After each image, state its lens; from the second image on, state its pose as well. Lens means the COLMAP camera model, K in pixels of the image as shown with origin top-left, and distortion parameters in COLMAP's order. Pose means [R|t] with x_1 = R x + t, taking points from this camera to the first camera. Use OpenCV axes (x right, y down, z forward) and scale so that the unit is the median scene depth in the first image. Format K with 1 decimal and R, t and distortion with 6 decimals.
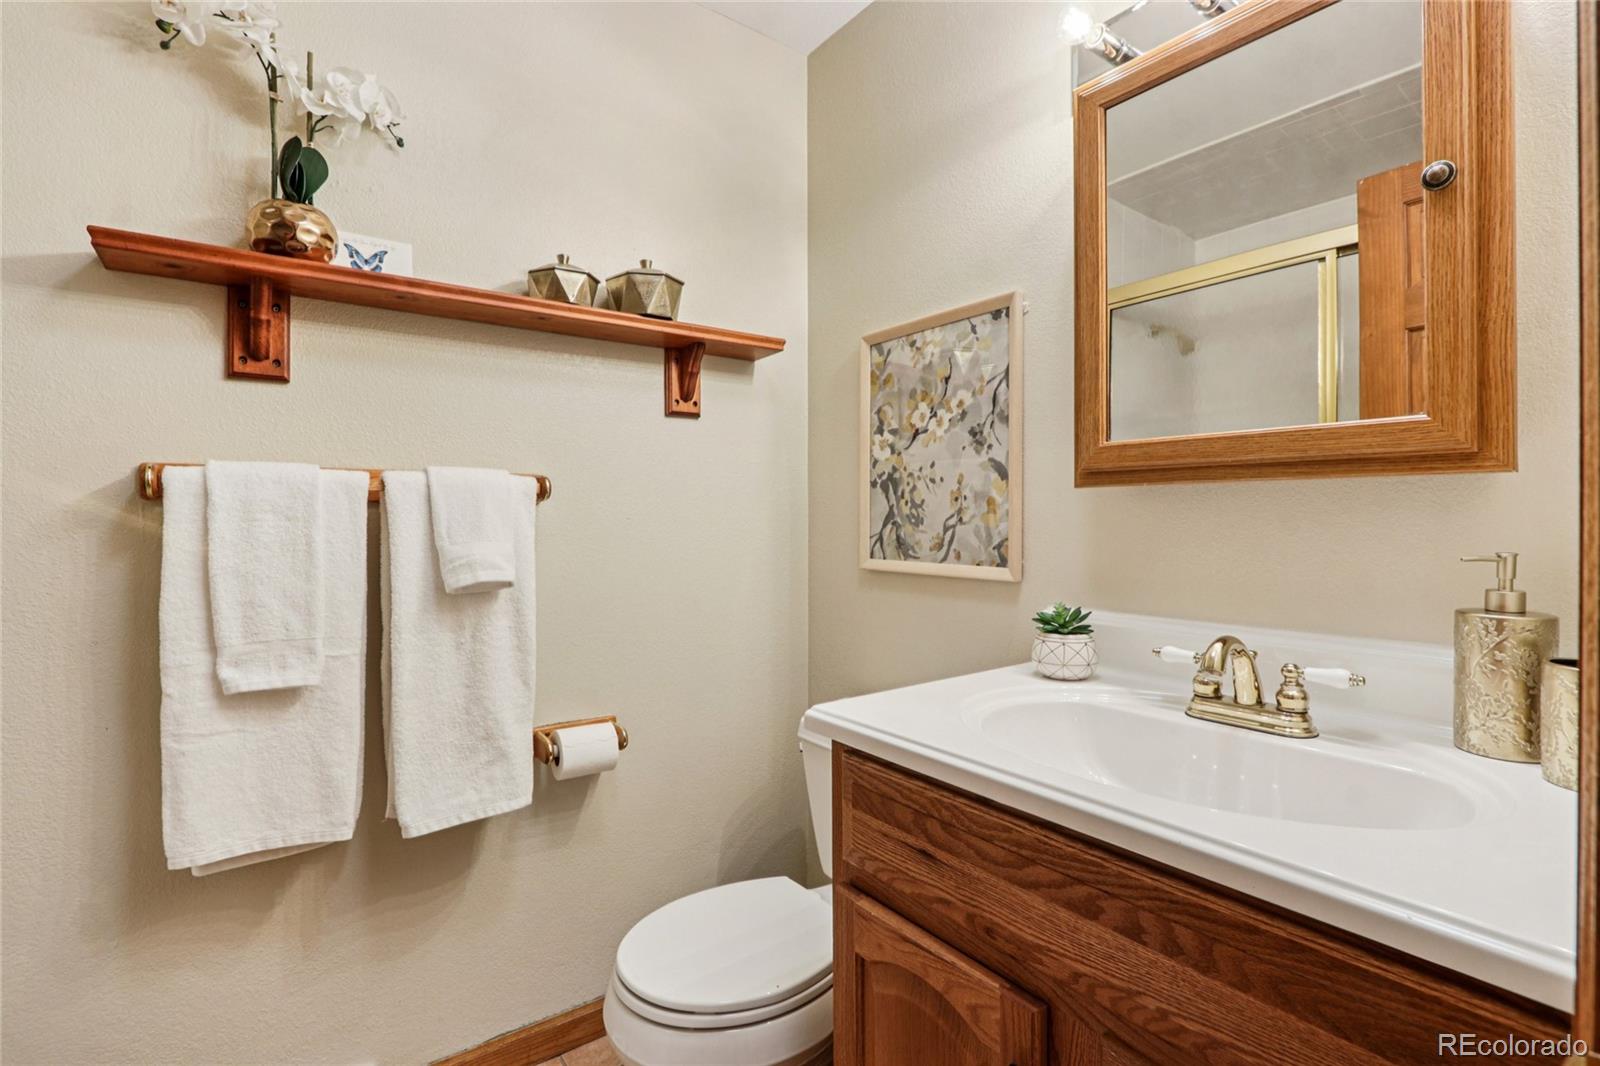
lens RADIAL K [[752.0, 0, 800.1], [0, 752.0, 522.4], [0, 0, 1]] dist [-0.011621, 0.003208]
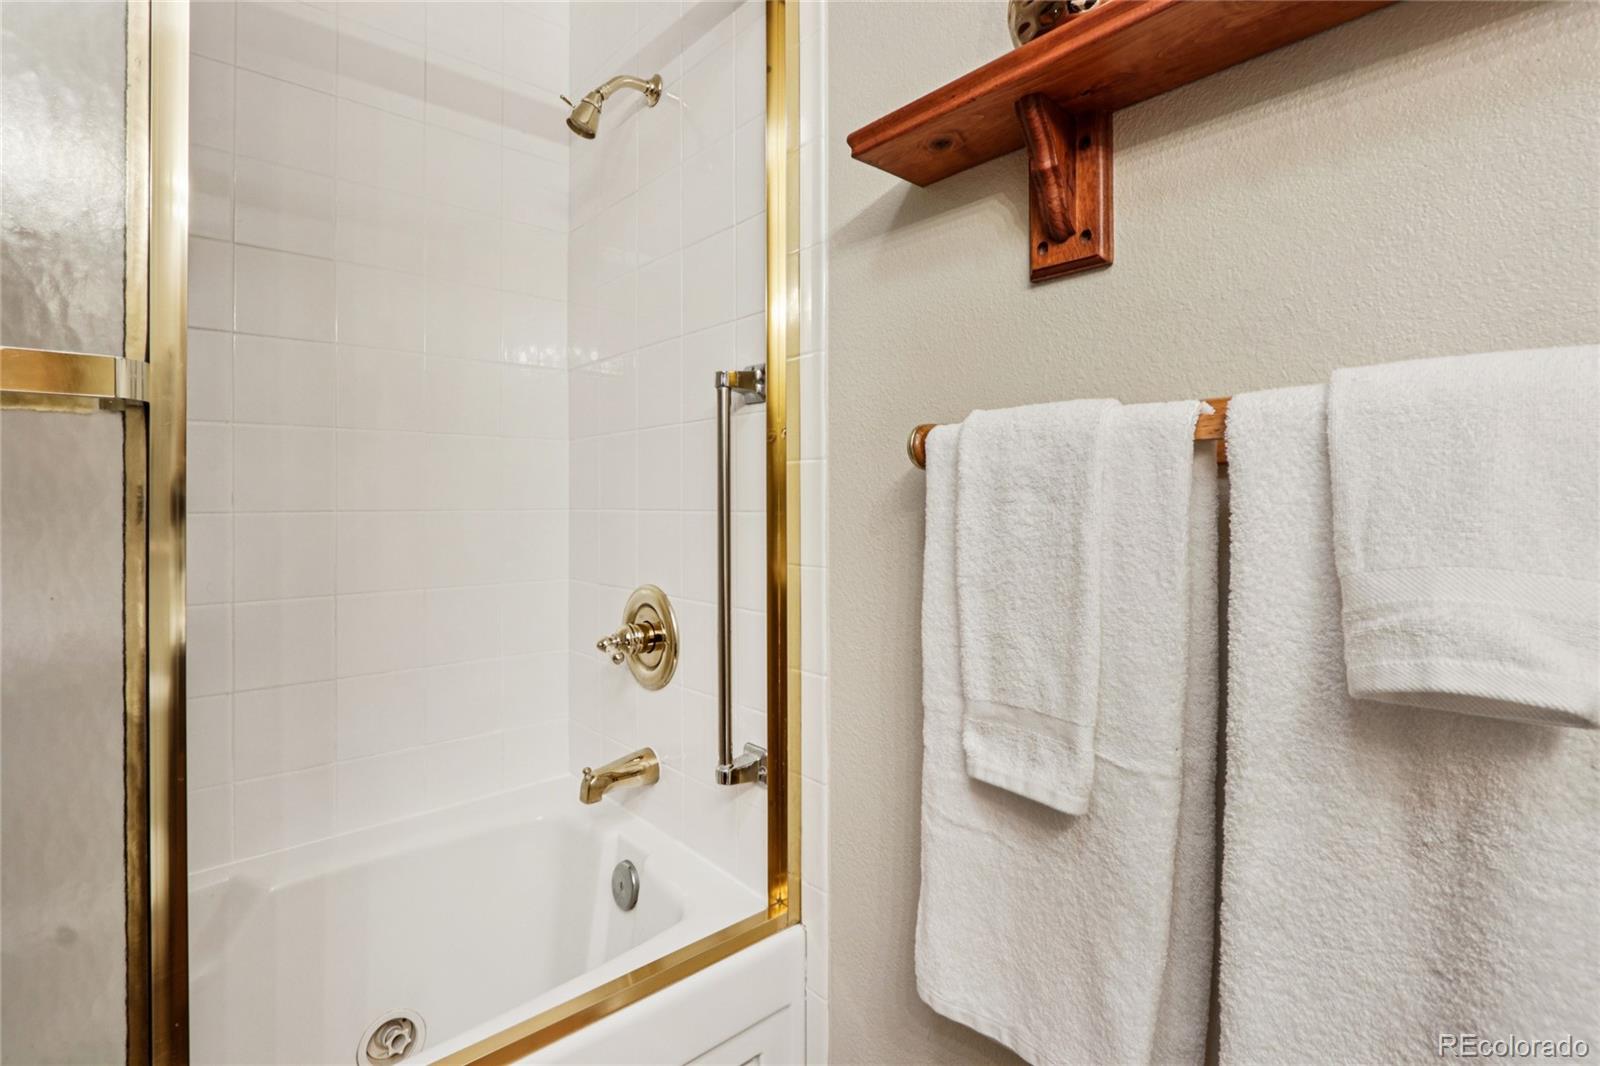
lens RADIAL K [[752.0, 0, 794.3], [0, 752.0, 498.5], [0, 0, 1]] dist [-0.011621, 0.003208]
pose [[0.071759, 0.000429, -0.997422, -0.127287], [-0.002863, 0.999996, 0.000224, -0.005020], [0.997418, 0.002840, 0.071760, 0.746254]]
